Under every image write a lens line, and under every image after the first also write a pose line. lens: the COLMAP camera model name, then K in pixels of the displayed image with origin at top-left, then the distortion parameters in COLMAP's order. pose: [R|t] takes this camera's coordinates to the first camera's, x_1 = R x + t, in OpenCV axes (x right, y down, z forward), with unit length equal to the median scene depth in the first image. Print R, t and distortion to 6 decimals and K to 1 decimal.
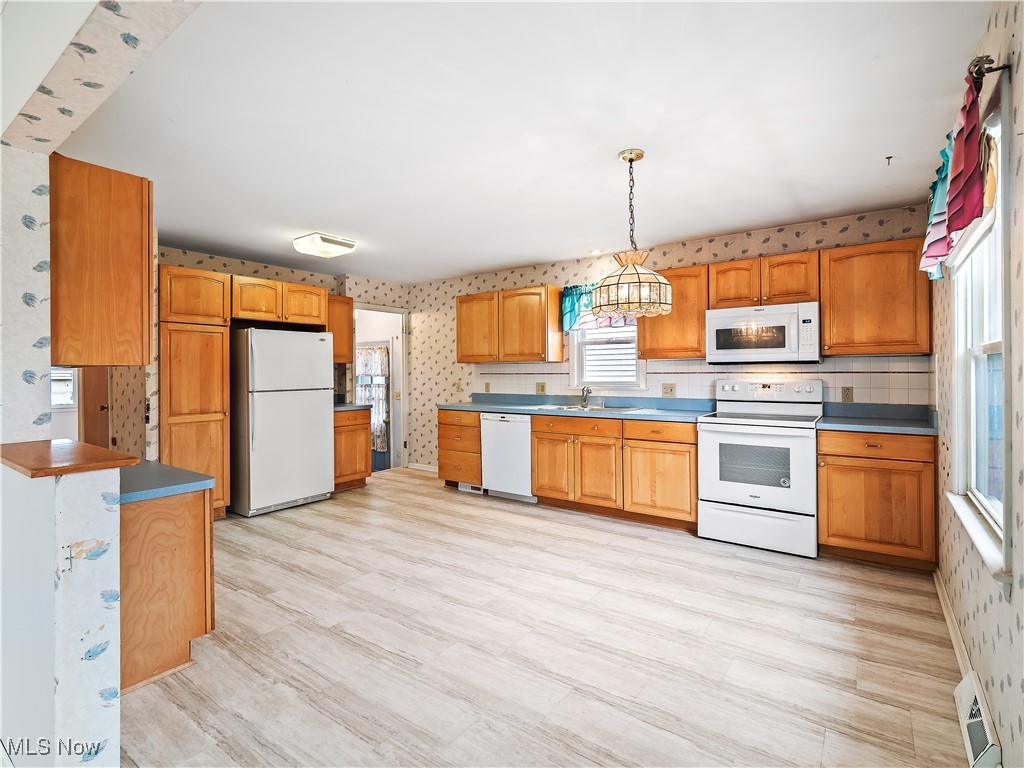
lens RADIAL K [[493.9, 0, 512.0], [0, 493.9, 384.0], [0, 0, 1]] dist [-0.001213, -0.000245]
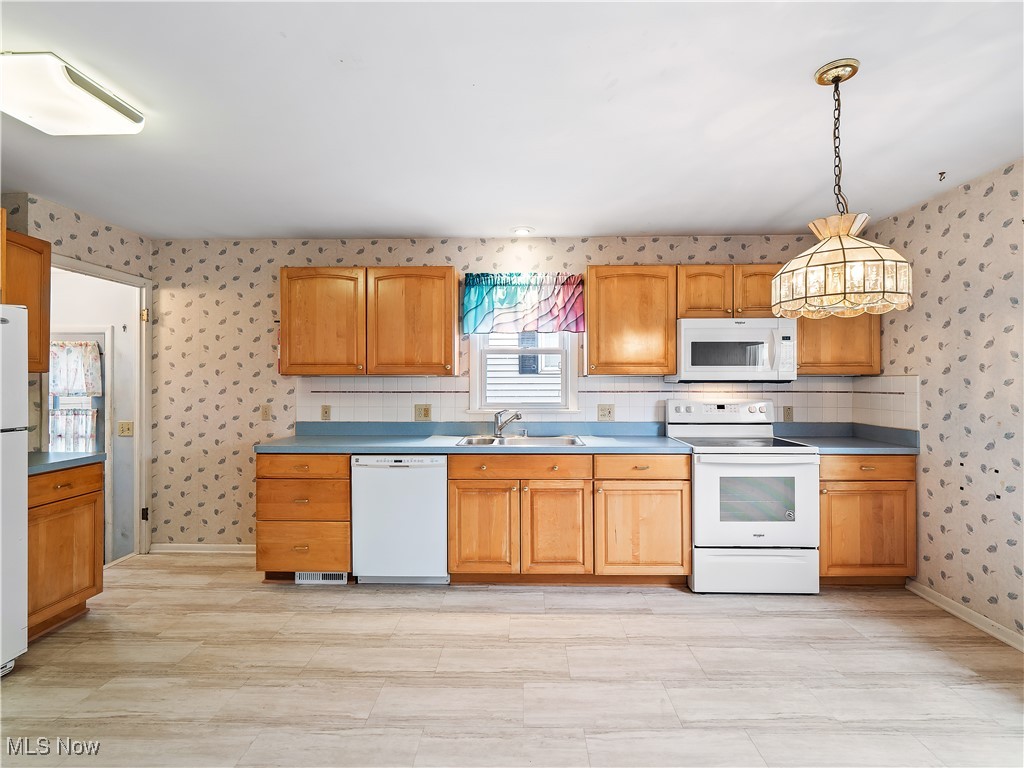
lens RADIAL K [[493.9, 0, 512.0], [0, 493.9, 384.0], [0, 0, 1]] dist [-0.001213, -0.000245]
pose [[0.820559, 0.002319, 0.571557, -0.288022], [0.009426, 0.999801, -0.017589, -0.022137], [-0.571484, 0.019820, 0.820374, 0.415838]]
